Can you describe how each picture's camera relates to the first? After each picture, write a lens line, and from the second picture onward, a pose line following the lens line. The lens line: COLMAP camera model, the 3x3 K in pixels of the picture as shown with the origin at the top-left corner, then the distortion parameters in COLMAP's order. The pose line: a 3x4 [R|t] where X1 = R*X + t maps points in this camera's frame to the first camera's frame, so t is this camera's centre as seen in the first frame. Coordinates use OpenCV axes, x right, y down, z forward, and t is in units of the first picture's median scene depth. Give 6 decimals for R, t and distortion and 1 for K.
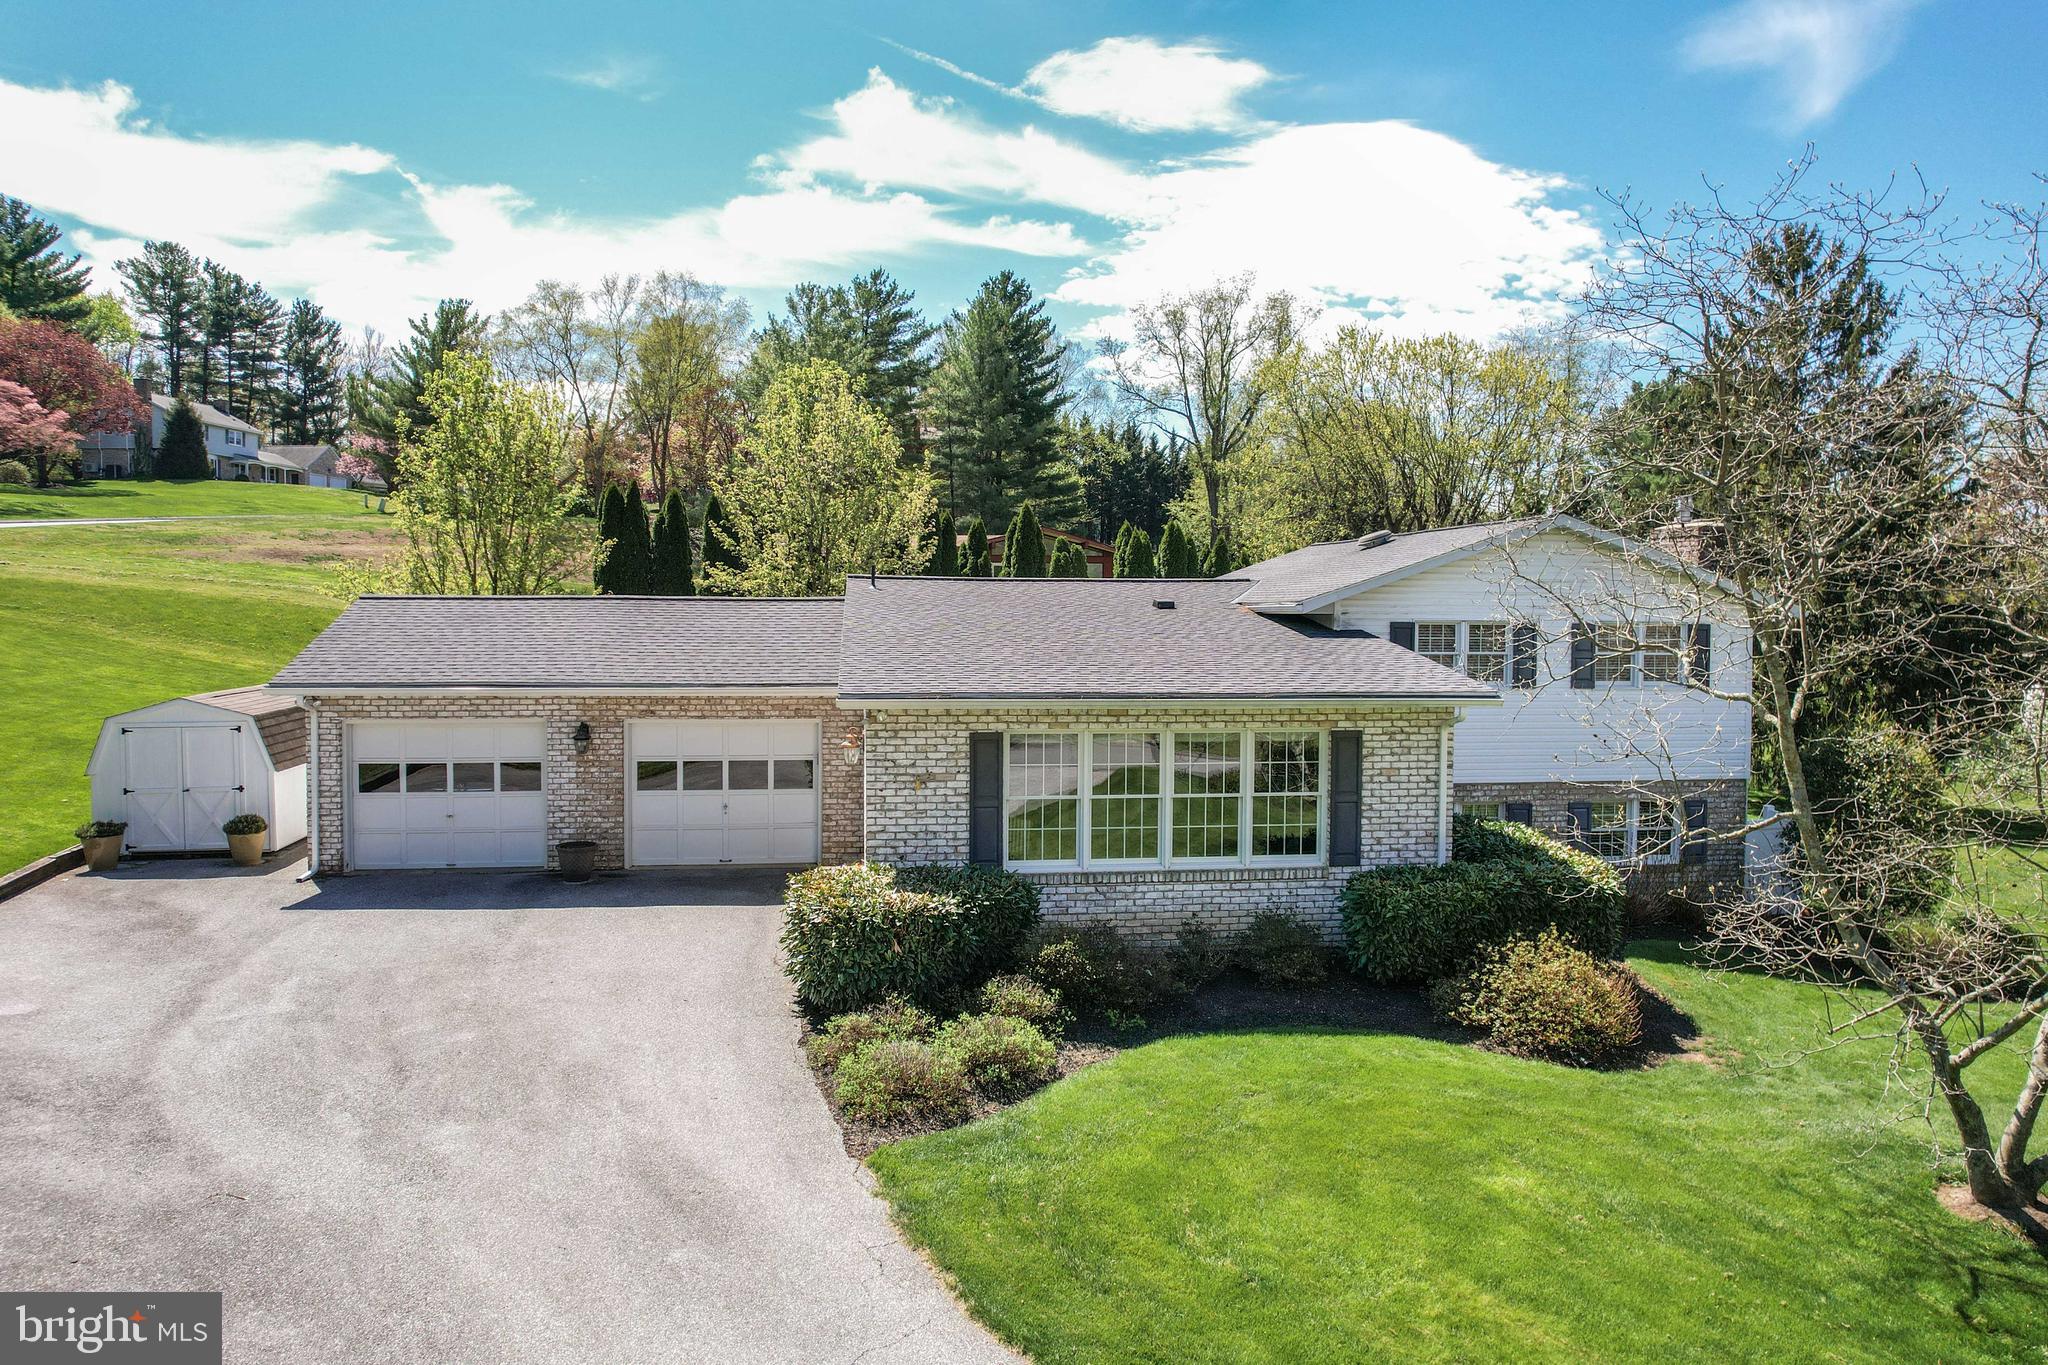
lens RADIAL K [[1310.0, 0, 1091.4], [0, 1310.0, 684.2], [0, 0, 1]] dist [-0.056350, 0.040219]
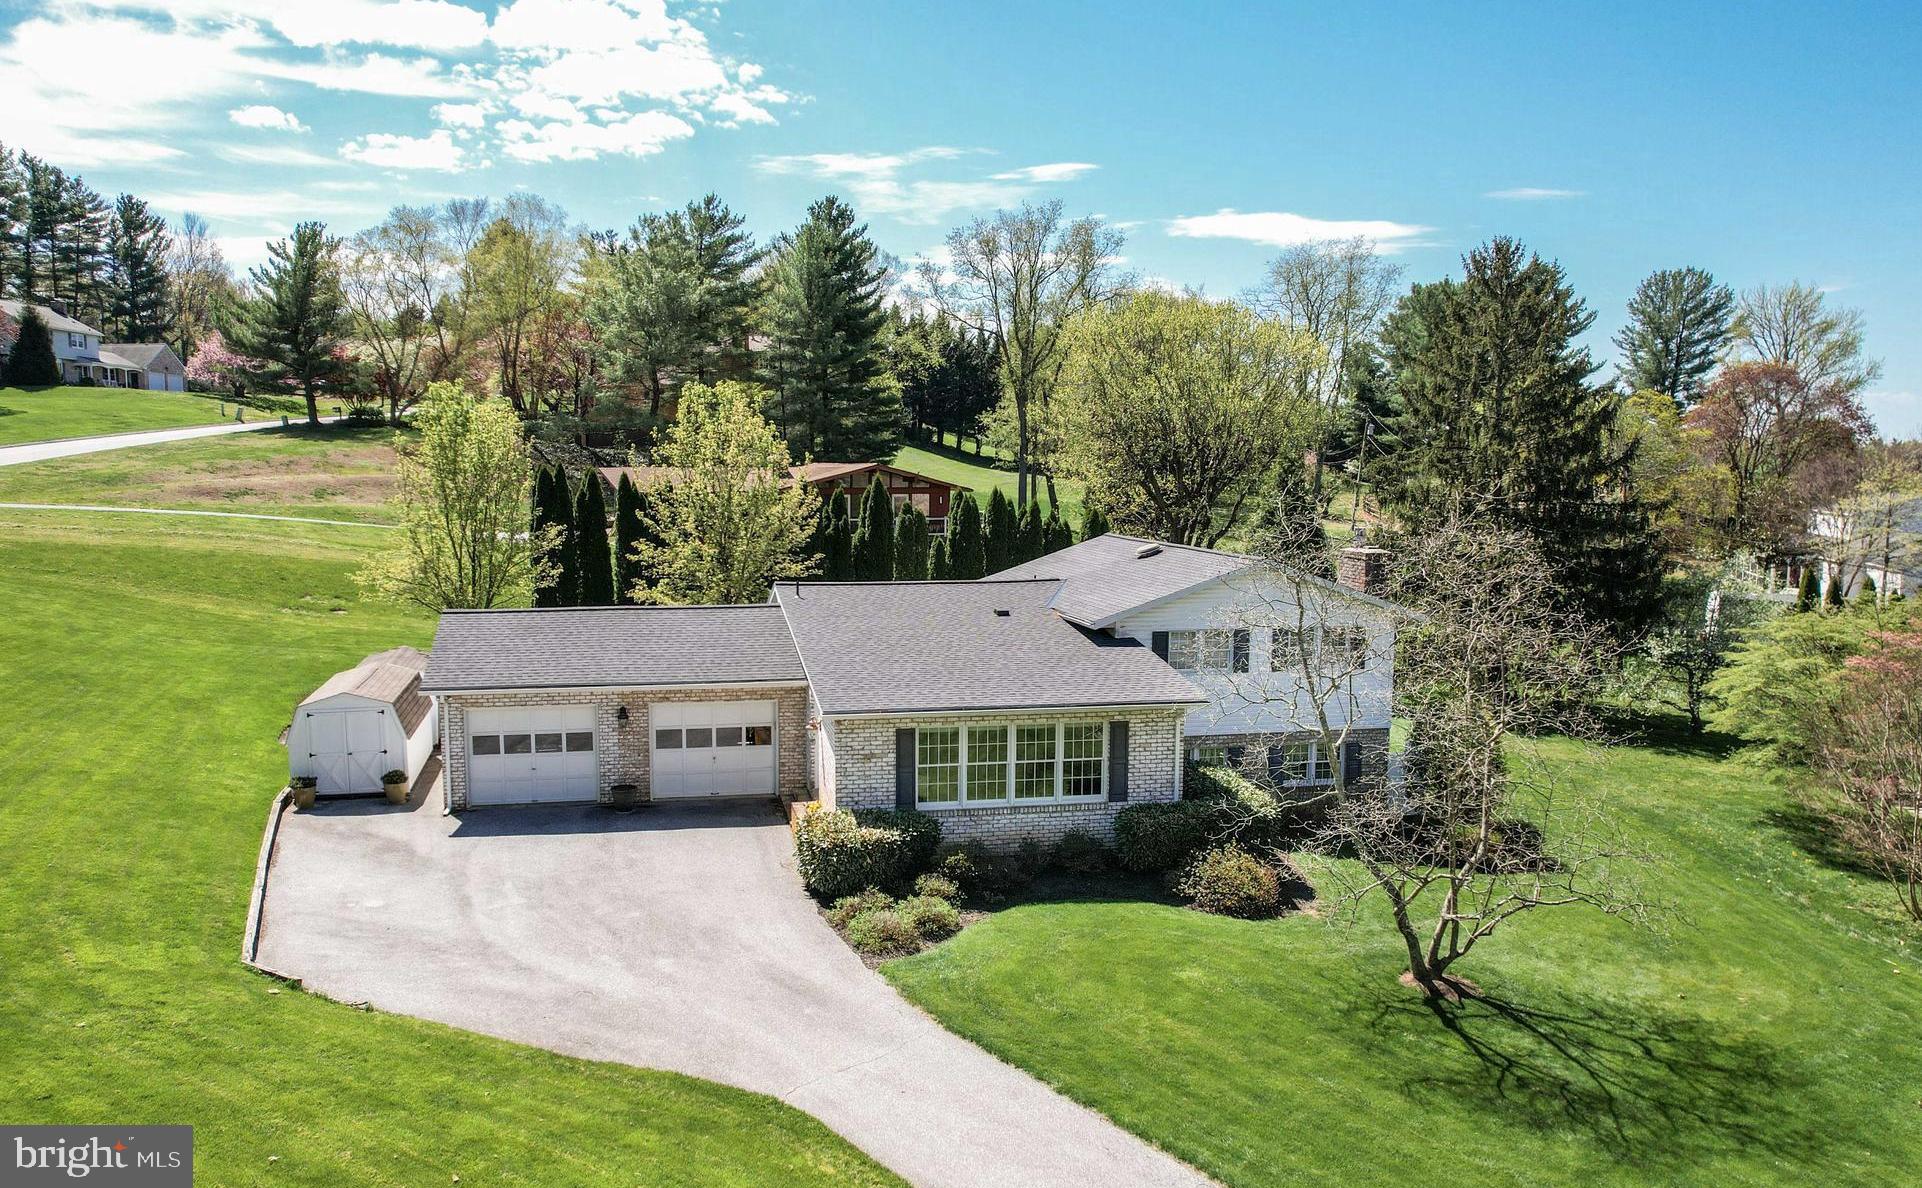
lens RADIAL K [[1627.2, 0, 961.0], [0, 1627.2, 594.0], [0, 0, 1]] dist [-0.061777, 0.010474]
pose [[0.997678, -0.006241, 0.067823, -0.143237], [0.000307, 0.996195, 0.087154, -0.302206], [-0.068109, -0.086931, 0.993883, -1.013319]]
